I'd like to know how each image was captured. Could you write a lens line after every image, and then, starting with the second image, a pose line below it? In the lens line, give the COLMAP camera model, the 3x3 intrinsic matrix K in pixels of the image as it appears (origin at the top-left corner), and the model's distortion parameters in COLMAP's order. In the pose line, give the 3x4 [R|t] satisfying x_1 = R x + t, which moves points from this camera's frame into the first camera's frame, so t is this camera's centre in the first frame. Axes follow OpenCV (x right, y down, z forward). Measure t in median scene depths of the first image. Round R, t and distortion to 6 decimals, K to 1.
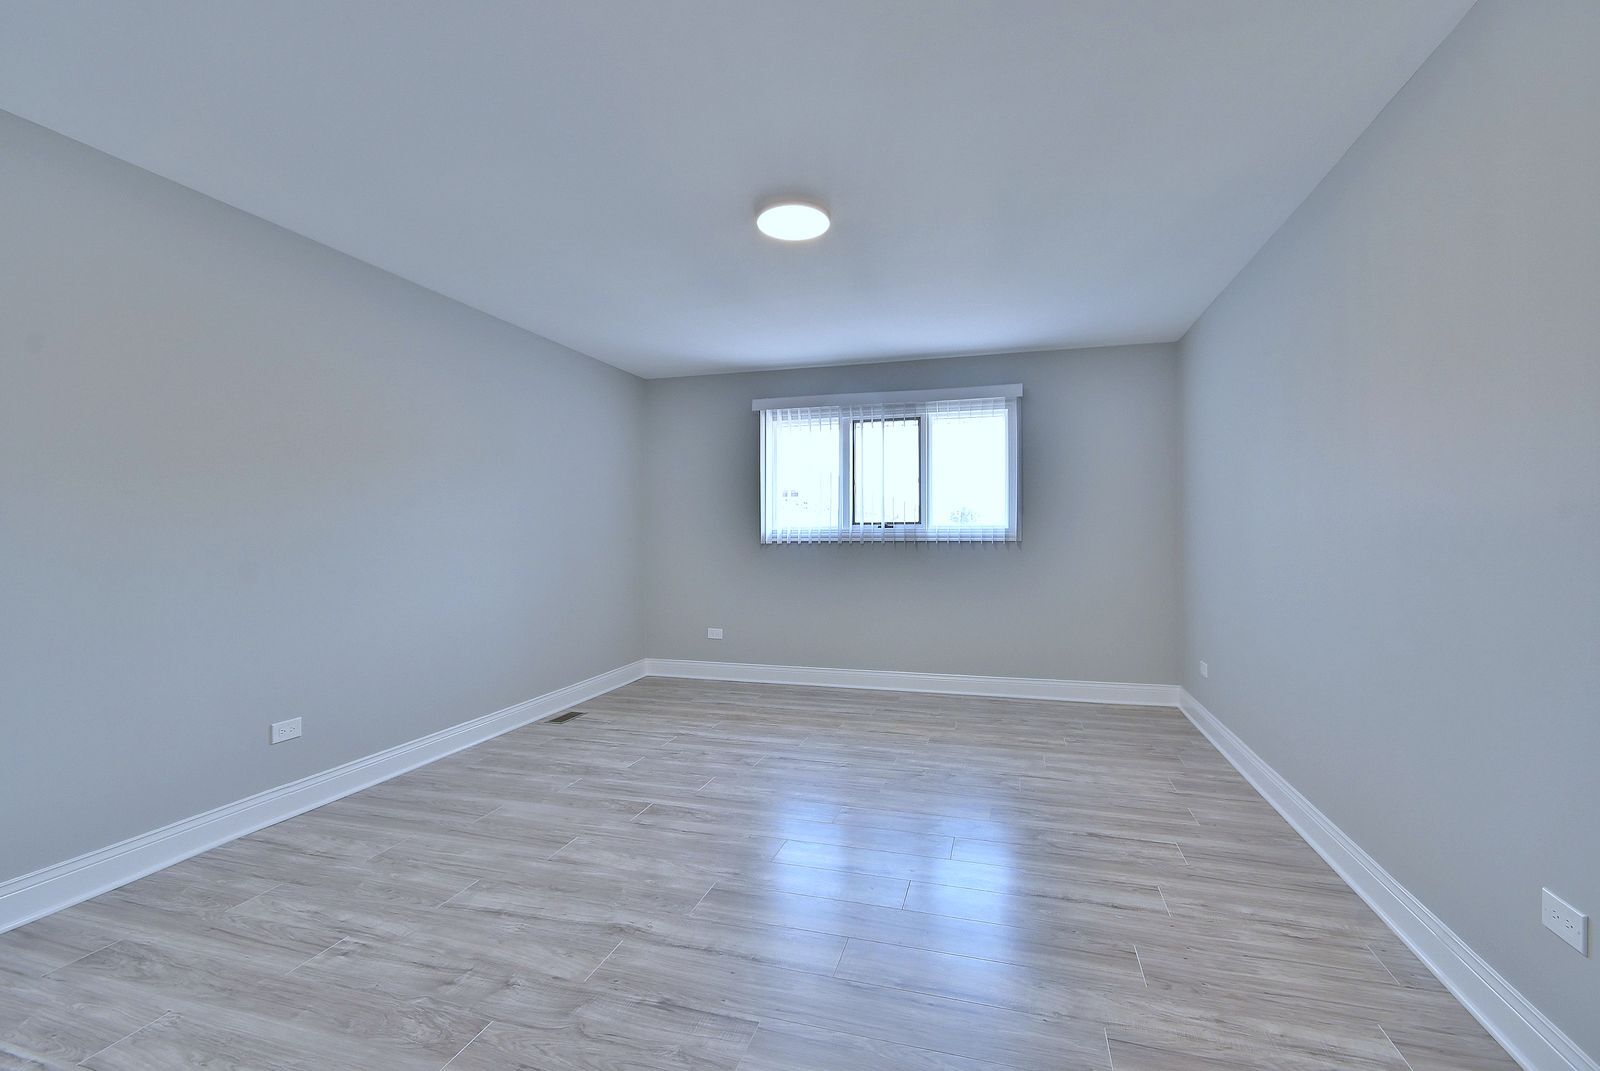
lens RADIAL K [[750.8, 0, 804.8], [0, 750.8, 535.0], [0, 0, 1]] dist [-0.003204, -0.001191]
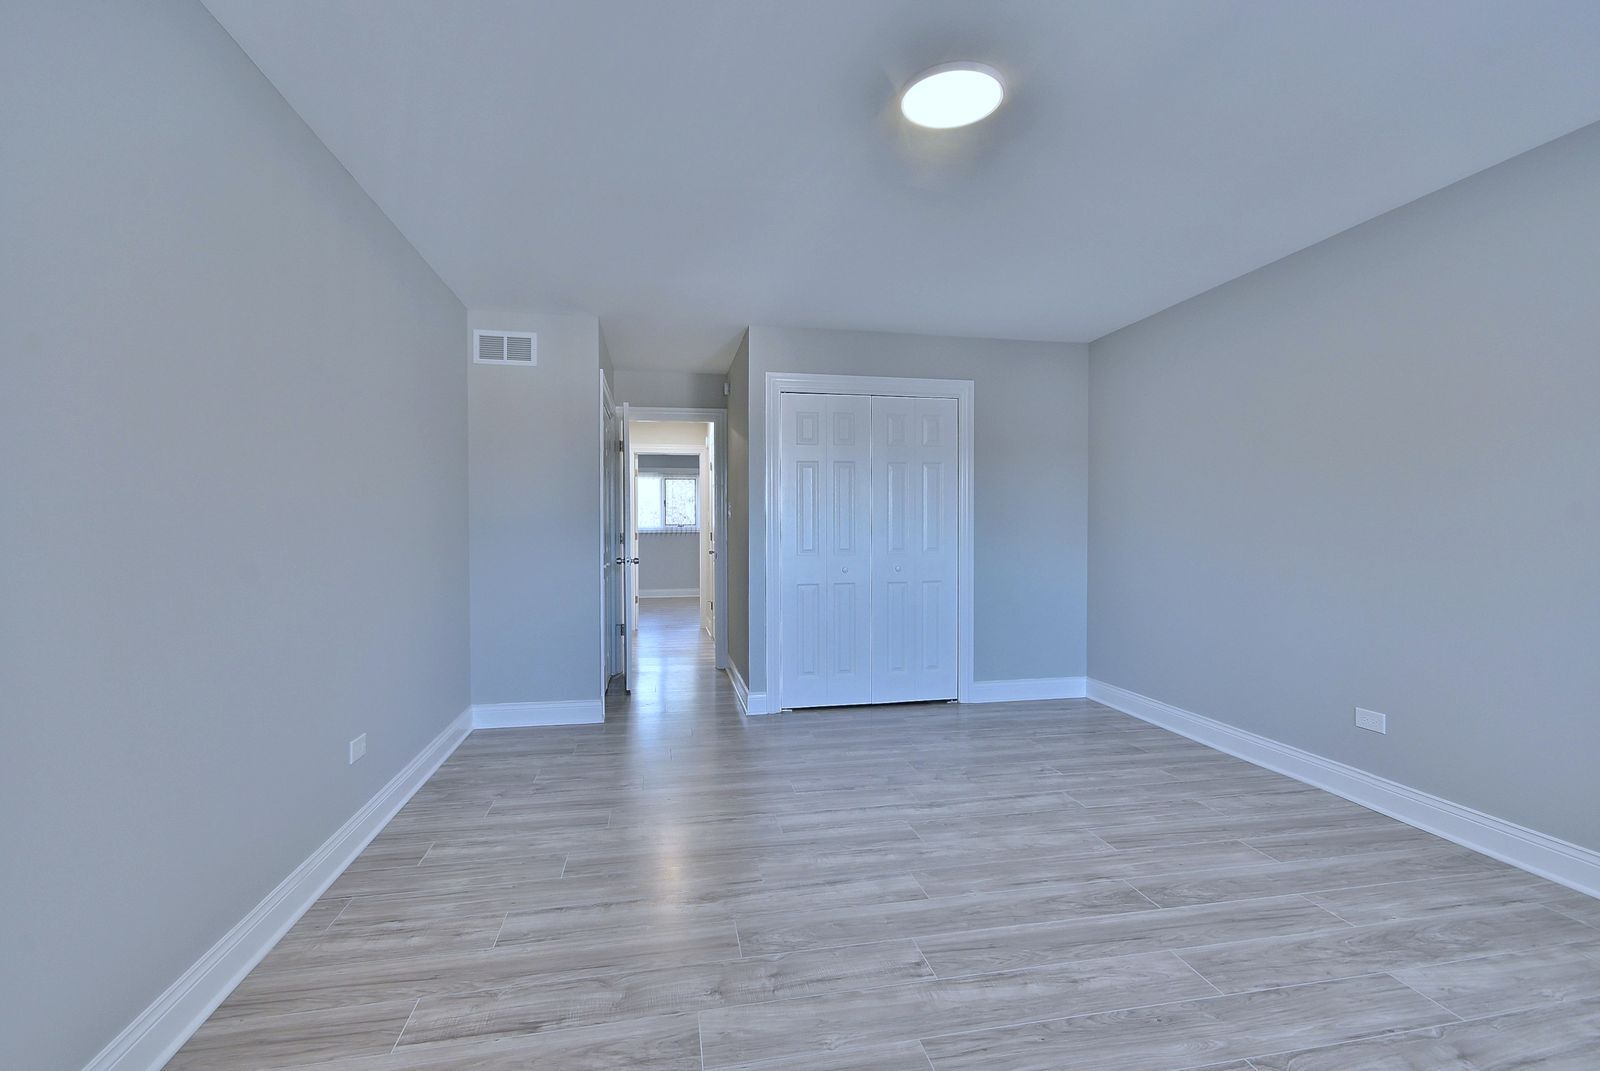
lens RADIAL K [[750.8, 0, 812.6], [0, 750.8, 534.0], [0, 0, 1]] dist [-0.003204, -0.001191]
pose [[-0.893434, 0.010931, -0.449062, 0.496305], [0.007670, 0.999929, 0.009082, -0.004791], [0.449129, 0.004670, -0.893455, 1.818362]]
